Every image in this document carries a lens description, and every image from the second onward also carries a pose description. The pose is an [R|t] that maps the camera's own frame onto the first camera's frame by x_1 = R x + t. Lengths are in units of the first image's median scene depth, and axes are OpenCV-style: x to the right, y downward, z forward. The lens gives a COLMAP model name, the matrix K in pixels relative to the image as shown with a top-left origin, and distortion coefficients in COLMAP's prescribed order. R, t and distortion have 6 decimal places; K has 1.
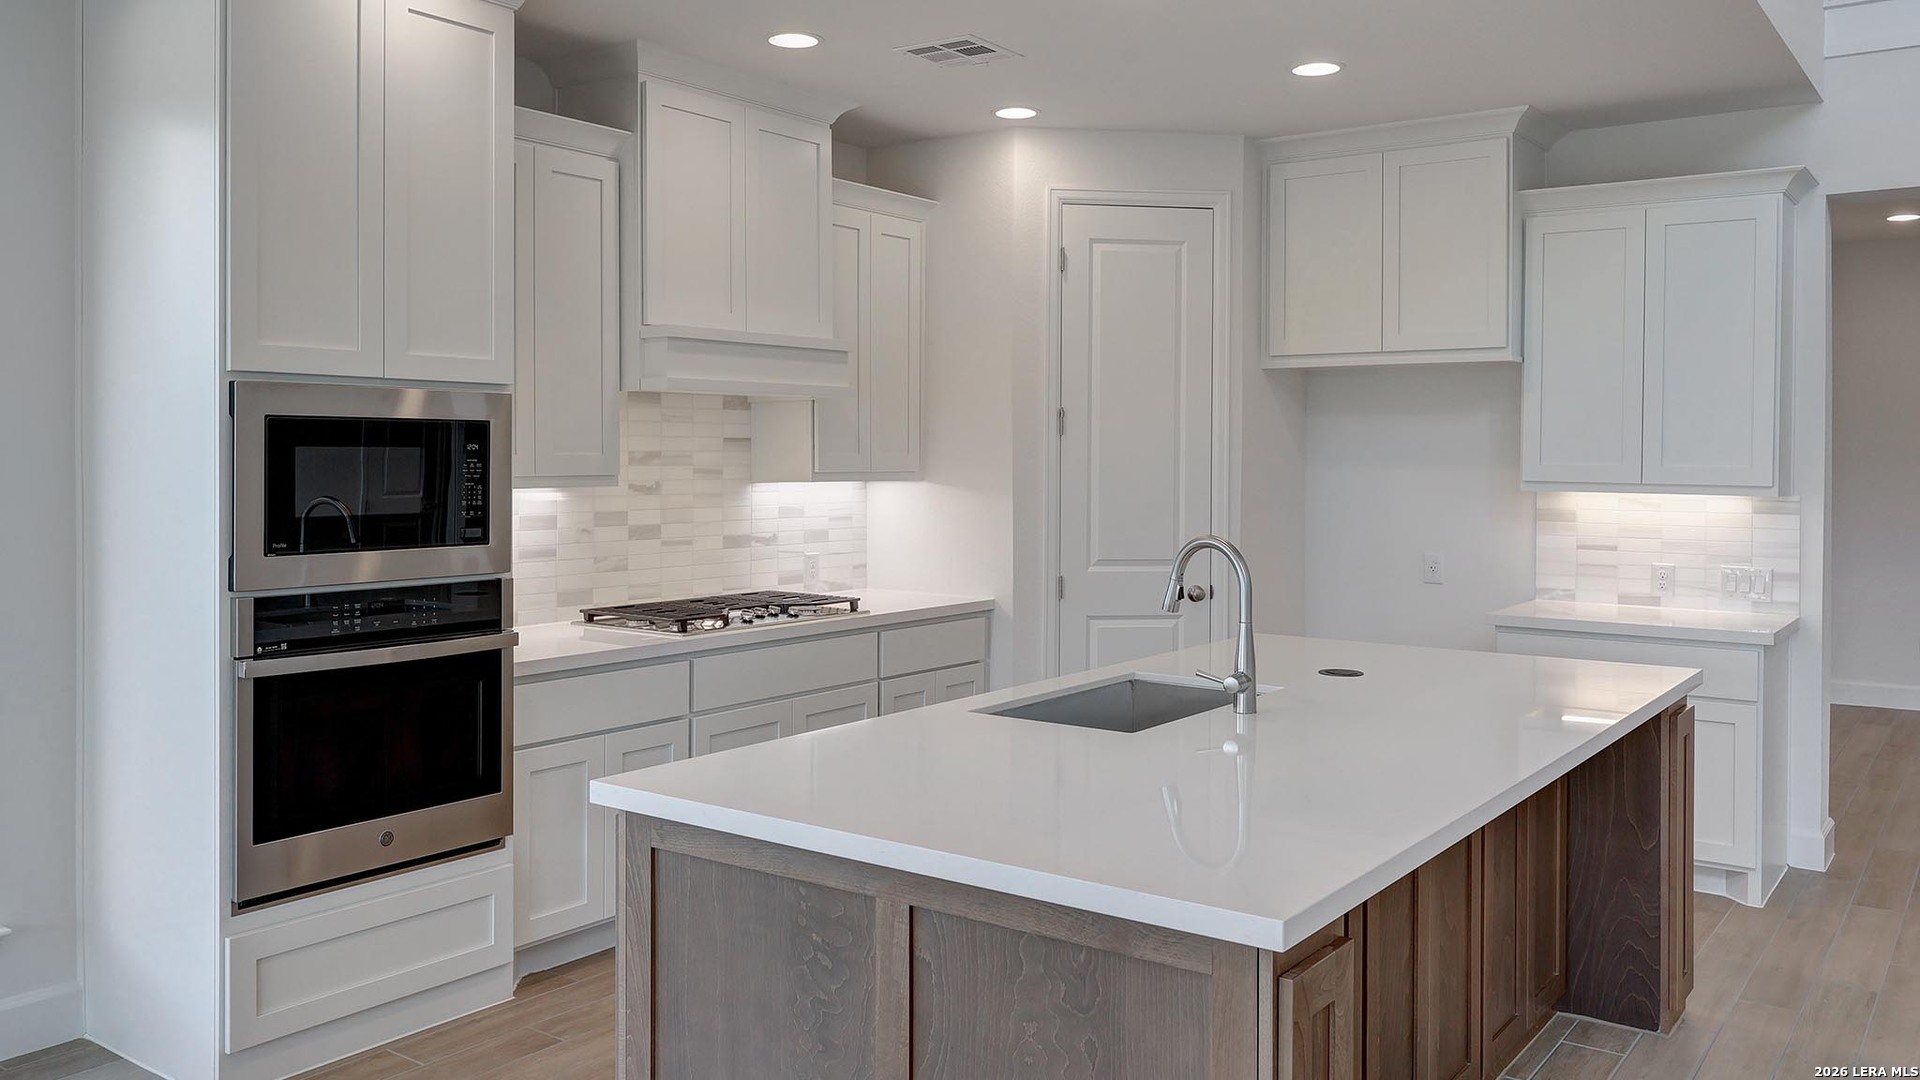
lens RADIAL K [[1508.7, 0, 961.0], [0, 1508.7, 490.1], [0, 0, 1]] dist [-0.006252, -0.010242]
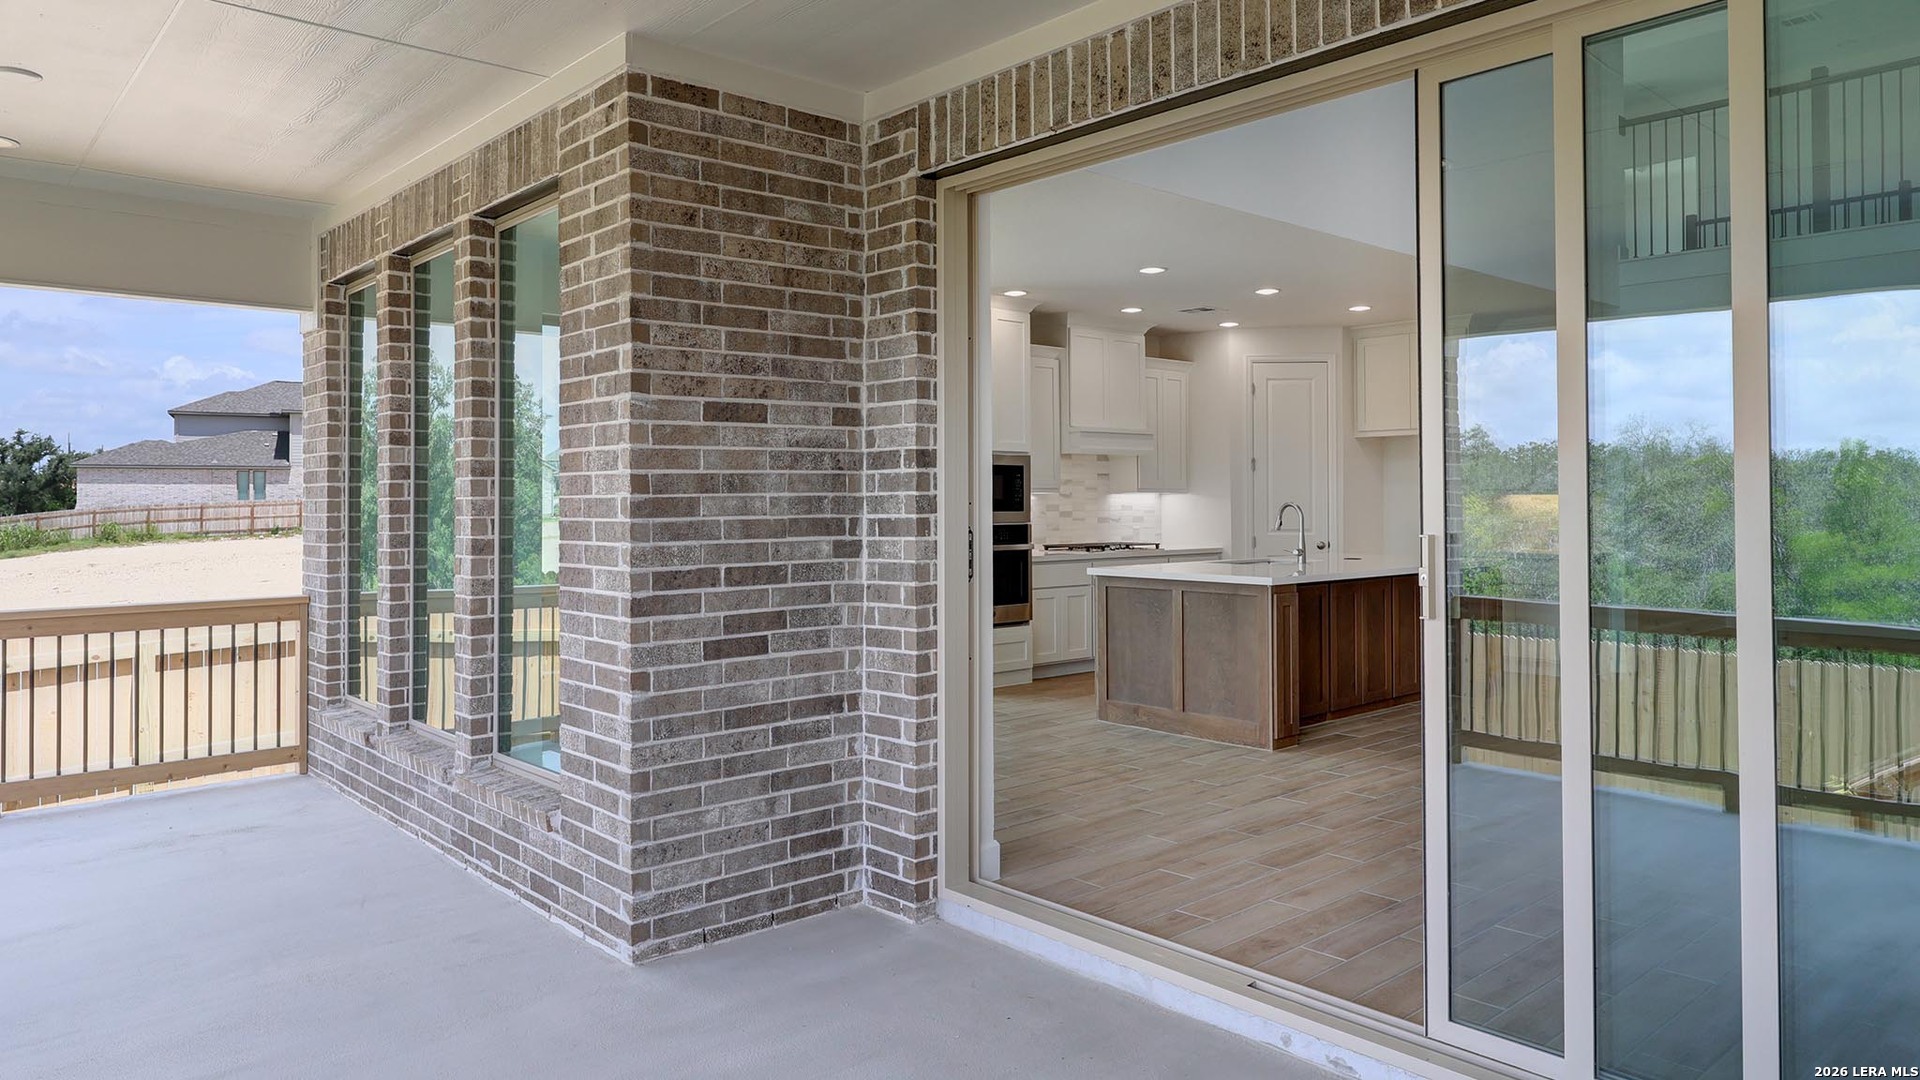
lens RADIAL K [[1243.9, 0, 958.4], [0, 1243.9, 504.1], [0, 0, 1]] dist [-0.002501, 0.004861]
pose [[0.977493, -0.008805, -0.210785, 0.031675], [0.004154, 0.999738, -0.022500, 0.053773], [0.210928, 0.021118, 0.977273, -0.892389]]
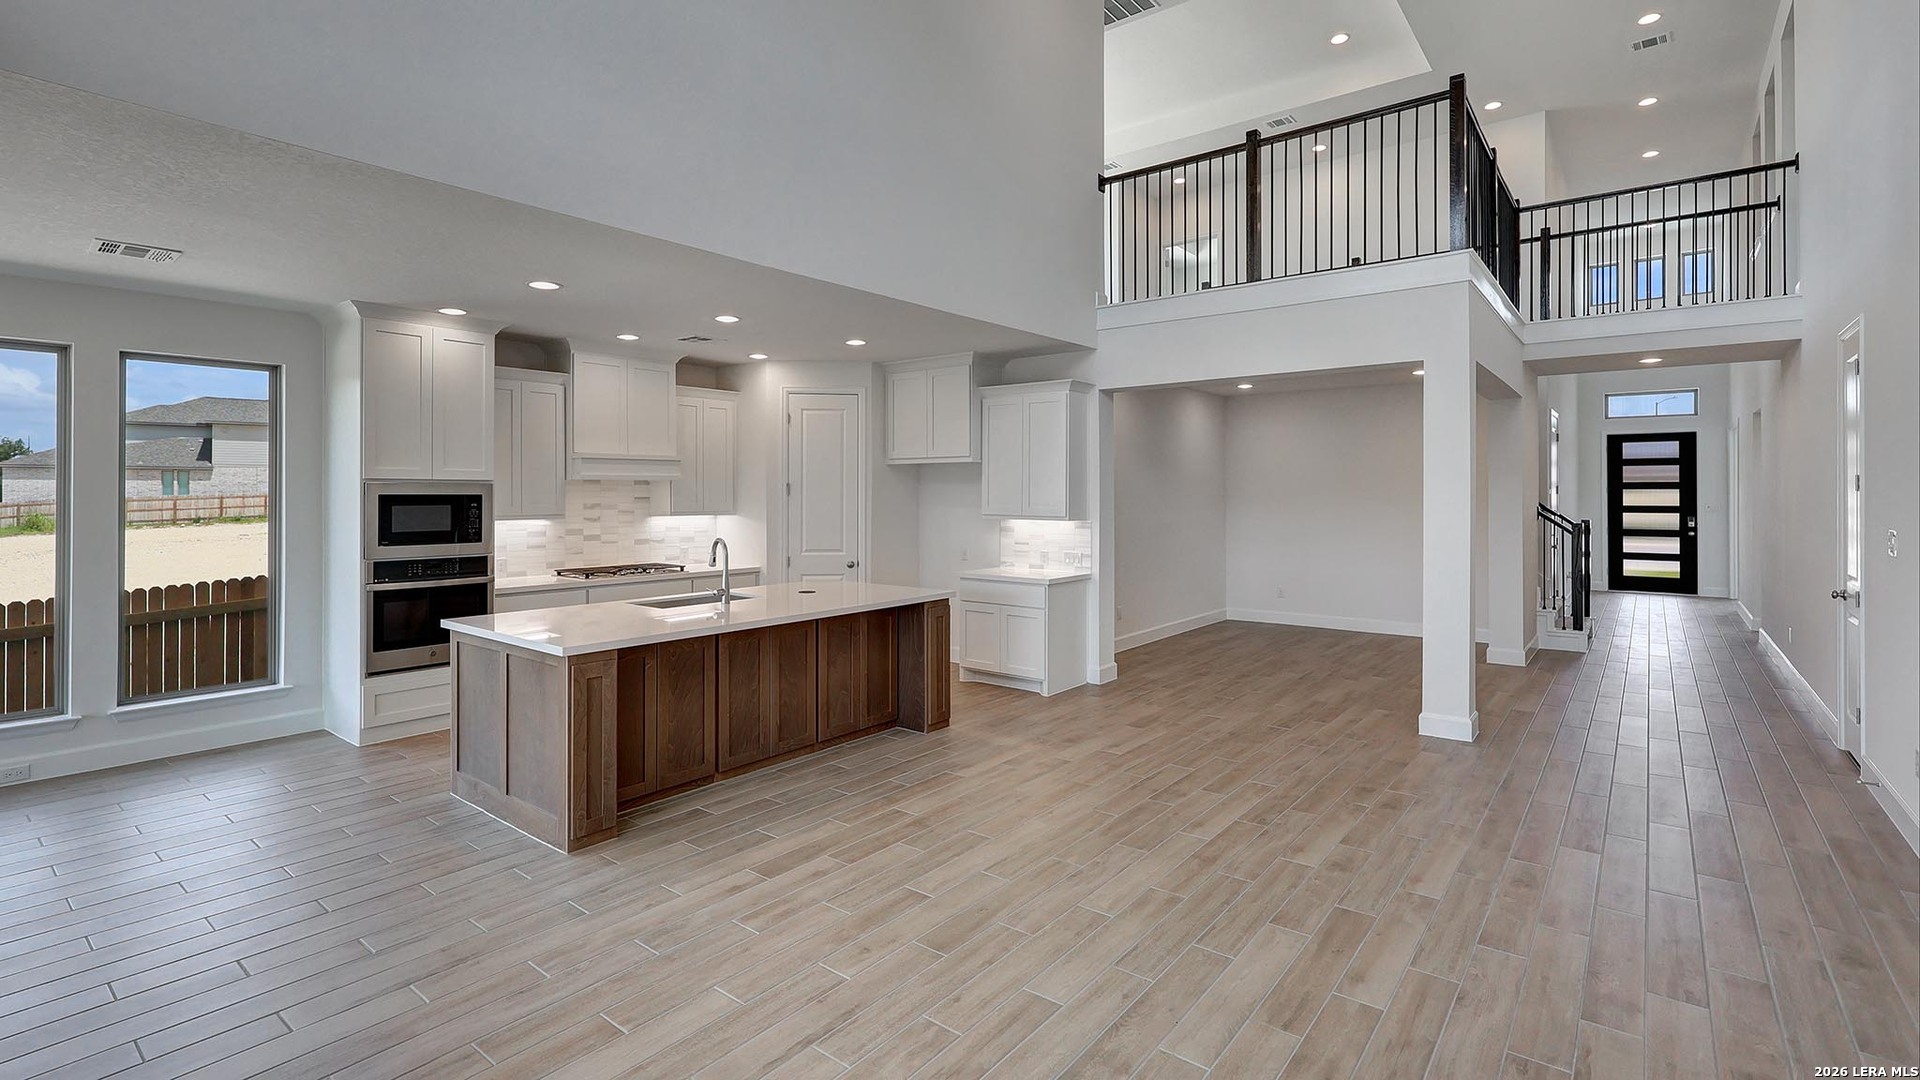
lens RADIAL K [[864.5, 0, 960.4], [0, 864.5, 516.3], [0, 0, 1]] dist [0.002846, 0.000115]
pose [[0.999083, -0.004077, -0.042624, 0.421665], [0.004133, 0.999991, 0.001228, -0.005238], [0.042618, -0.001403, 0.999090, -0.330703]]
